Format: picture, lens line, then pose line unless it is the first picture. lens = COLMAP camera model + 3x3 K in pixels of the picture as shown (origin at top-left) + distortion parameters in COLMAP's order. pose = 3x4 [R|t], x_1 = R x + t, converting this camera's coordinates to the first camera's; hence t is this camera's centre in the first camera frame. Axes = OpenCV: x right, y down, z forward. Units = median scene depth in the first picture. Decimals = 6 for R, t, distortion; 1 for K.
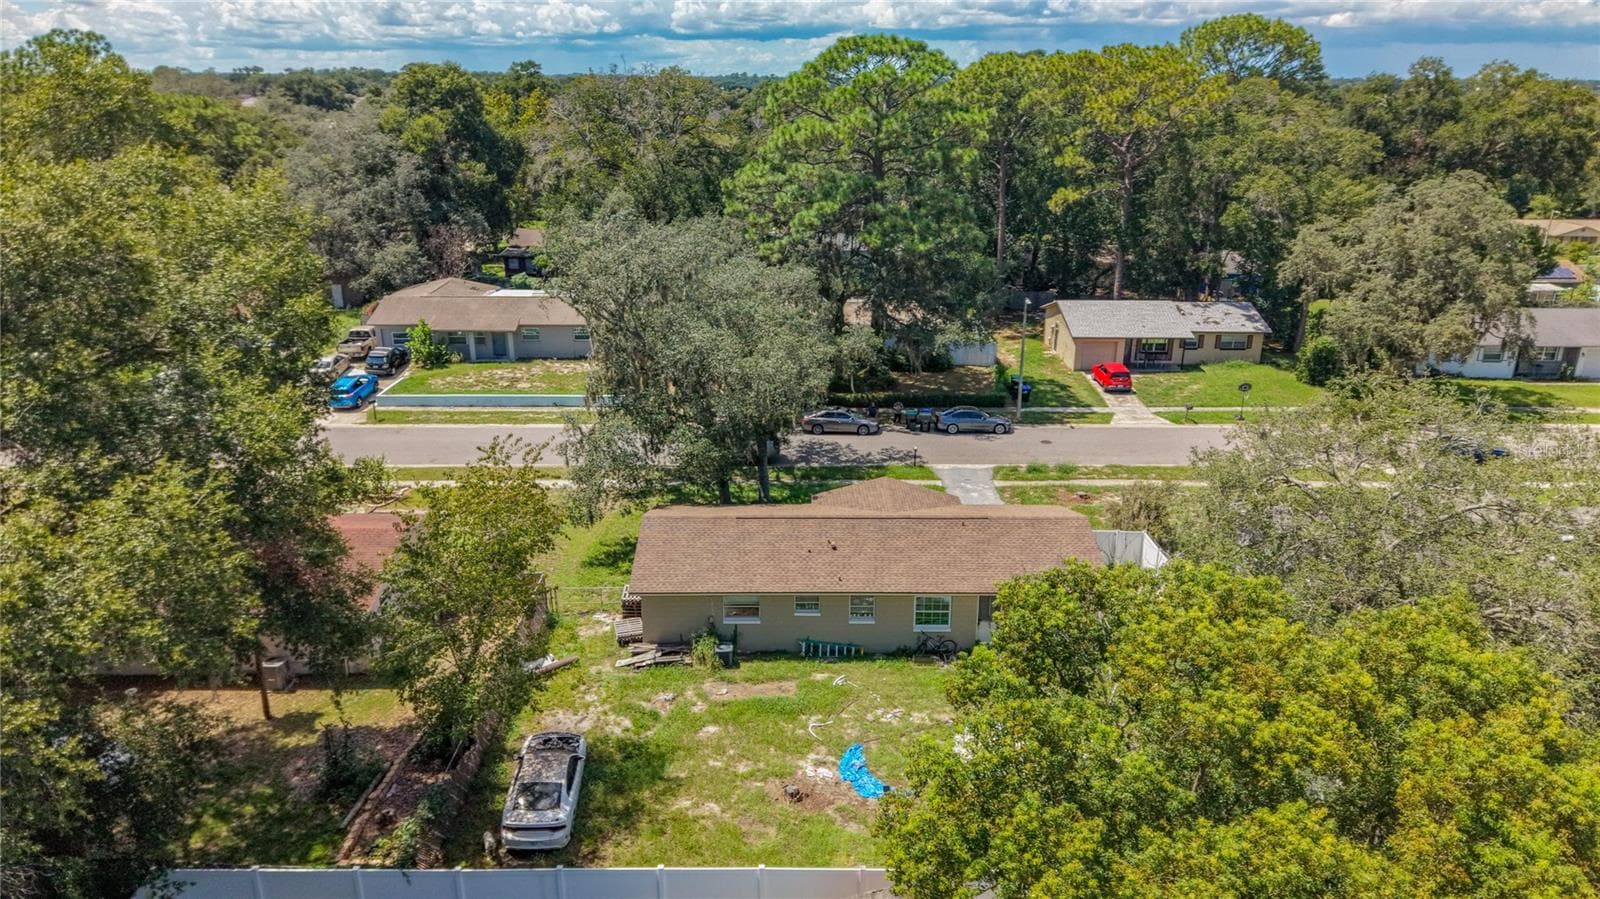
lens RADIAL K [[1087.3, 0, 802.5], [0, 1087.3, 449.8], [0, 0, 1]] dist [0.031907, -0.038835]
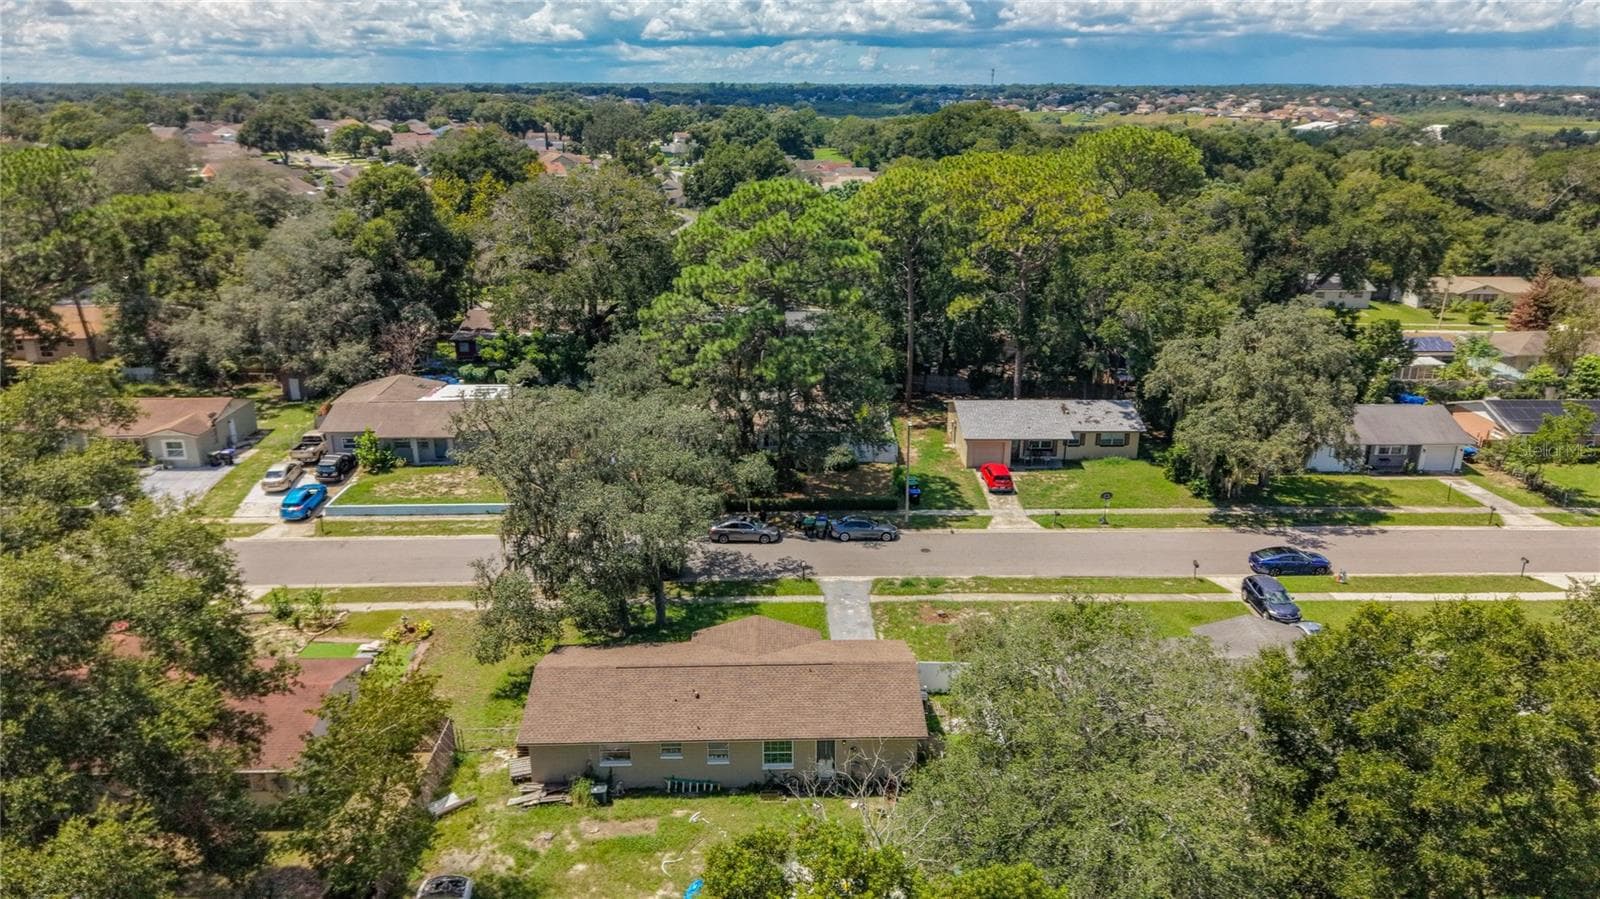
lens RADIAL K [[1087.3, 0, 806.9], [0, 1087.3, 442.5], [0, 0, 1]] dist [0.031907, -0.038835]
pose [[0.999777, -0.007471, 0.019765, 0.077065], [0.007644, 0.999933, -0.008666, -0.105491], [-0.019699, 0.008815, 0.999767, -0.112791]]
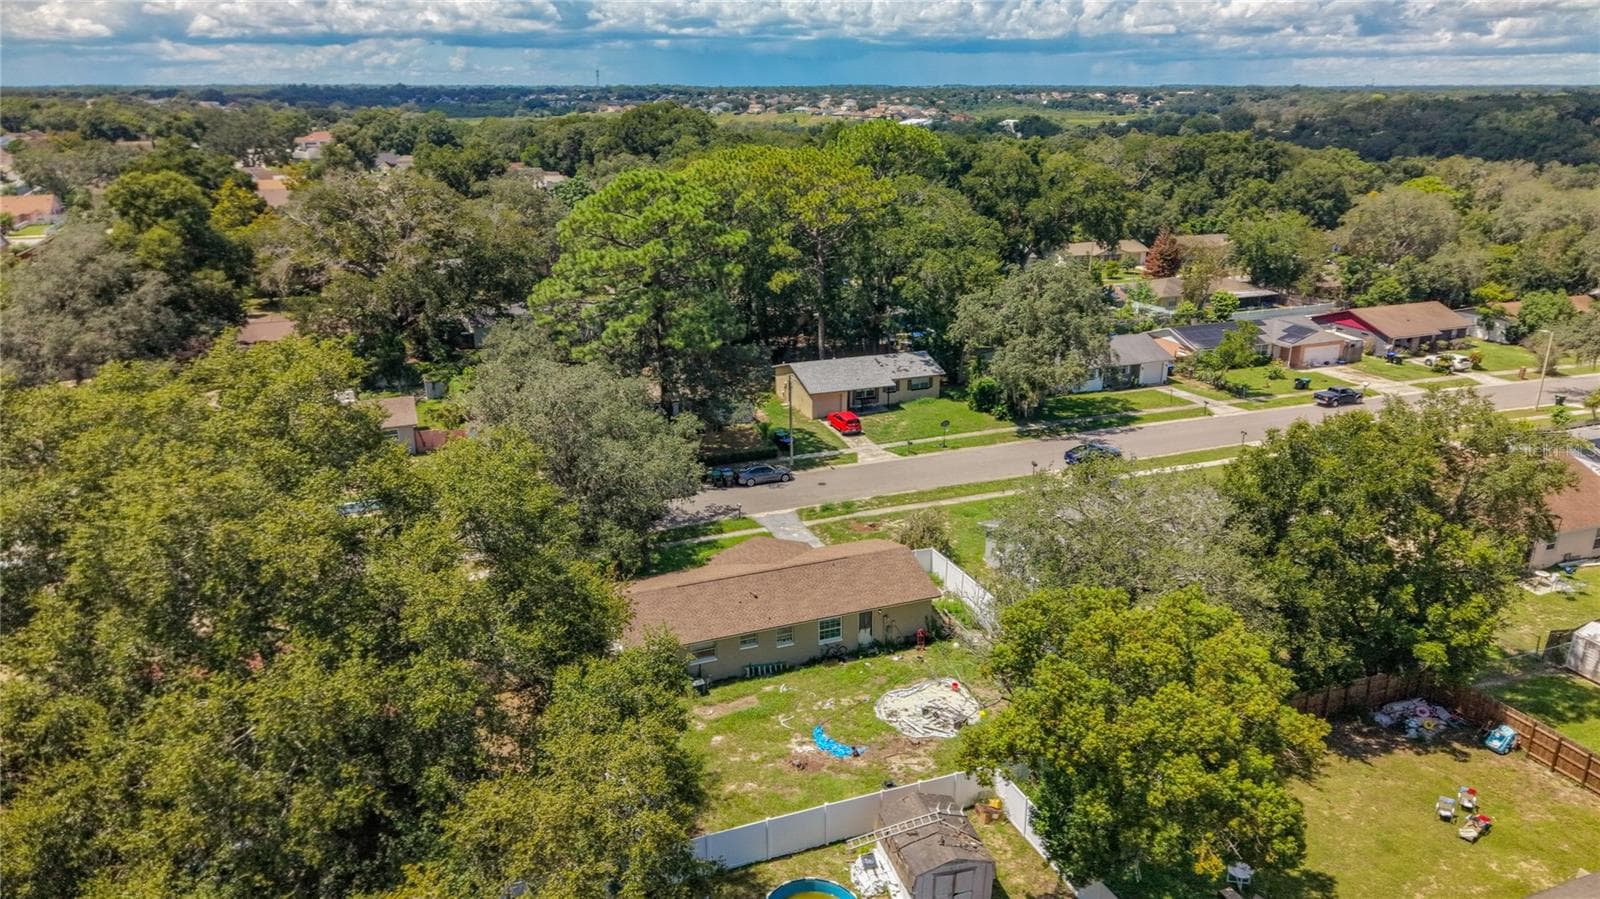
lens RADIAL K [[1087.3, 0, 815.0], [0, 1087.3, 450.9], [0, 0, 1]] dist [0.031907, -0.038835]
pose [[0.930344, -0.121281, 0.346049, -0.219713], [0.122228, 0.992317, 0.019174, -0.069680], [-0.345716, 0.024459, 0.938020, -0.213547]]
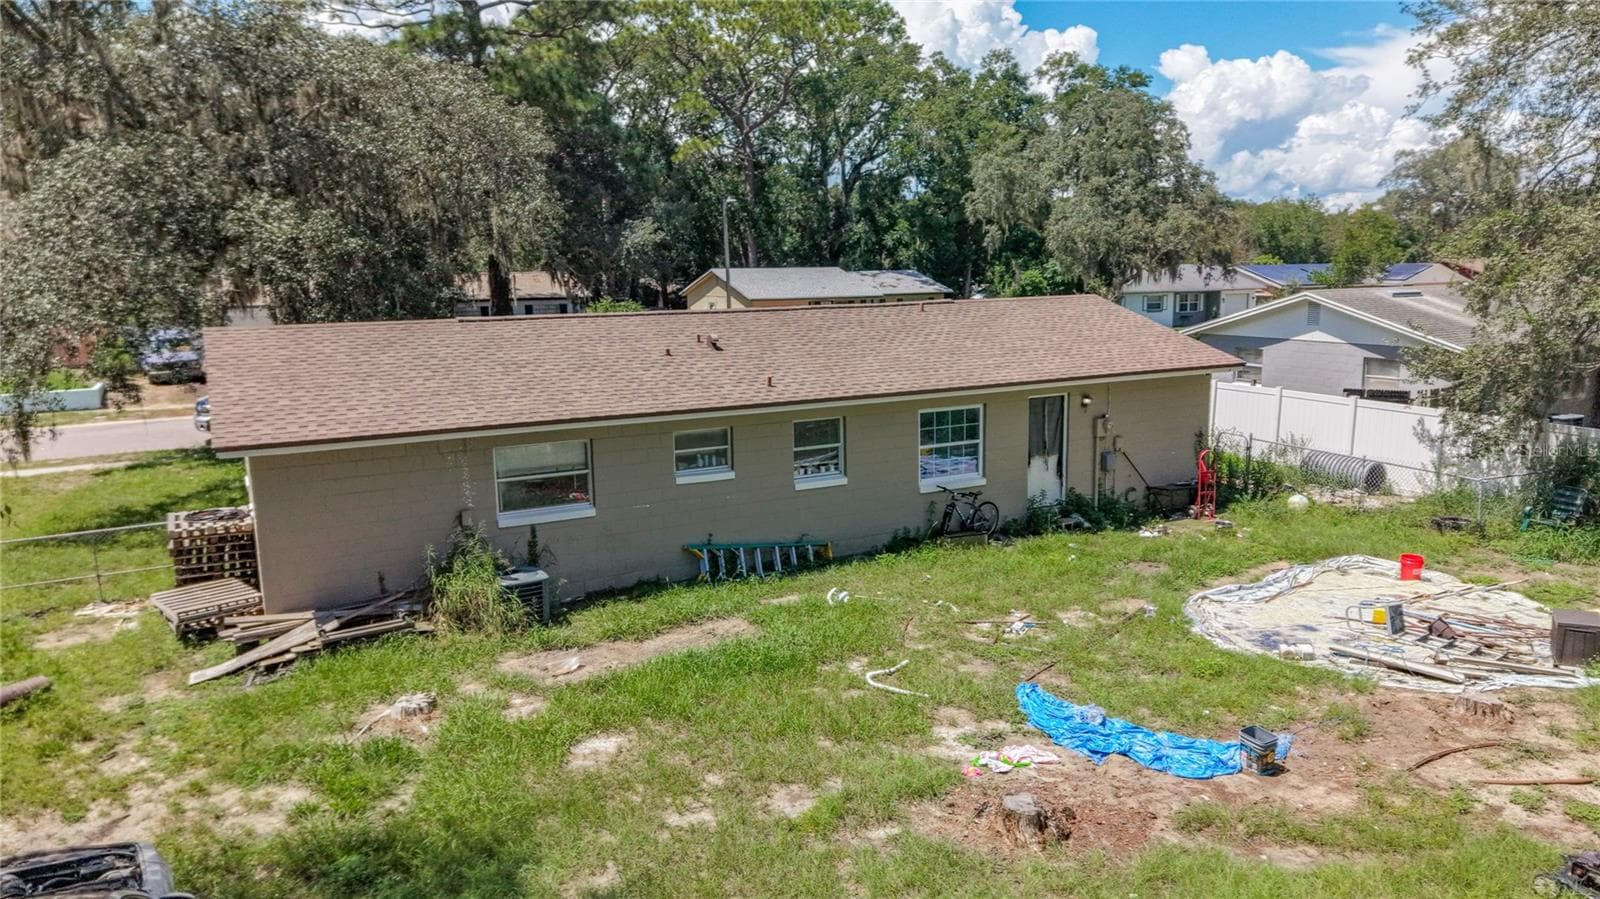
lens RADIAL K [[1087.3, 0, 813.7], [0, 1087.3, 464.5], [0, 0, 1]] dist [0.031907, -0.038835]
pose [[0.882591, -0.093952, 0.460658, -0.088284], [0.162647, 0.980344, -0.111678, 0.117416], [-0.441111, 0.173490, 0.880524, 0.360086]]
